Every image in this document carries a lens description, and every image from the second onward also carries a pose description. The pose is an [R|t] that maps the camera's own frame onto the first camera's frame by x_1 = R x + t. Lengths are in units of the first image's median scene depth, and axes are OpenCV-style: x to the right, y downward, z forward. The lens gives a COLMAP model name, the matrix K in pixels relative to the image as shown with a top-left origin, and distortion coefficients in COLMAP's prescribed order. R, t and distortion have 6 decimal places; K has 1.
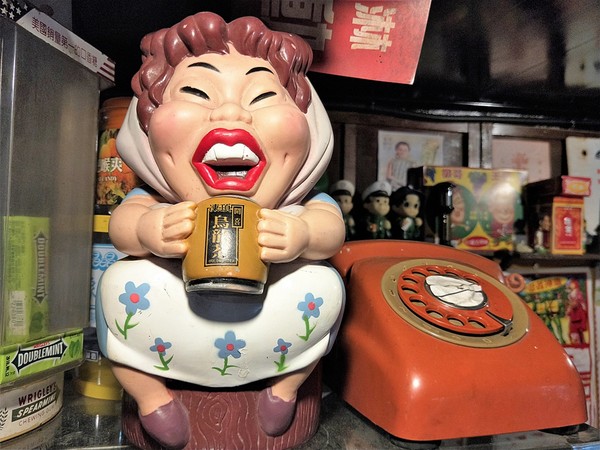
lens RADIAL K [[482.8, 0, 300.1], [0, 482.8, 226.3], [0, 0, 1]] dist [-0.004979, -0.003337]
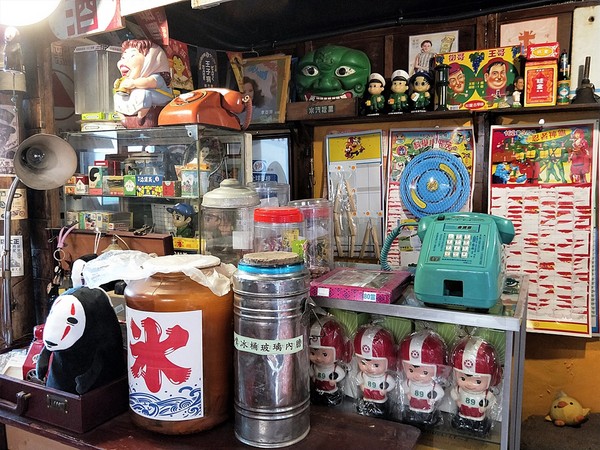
lens RADIAL K [[482.8, 0, 299.6], [0, 482.8, 224.4], [0, 0, 1]] dist [-0.004979, -0.003337]
pose [[0.771206, 0.050265, -0.634598, 0.872298], [0.039173, 0.991241, 0.126119, 0.178278], [0.635379, -0.122123, 0.762482, -0.426230]]
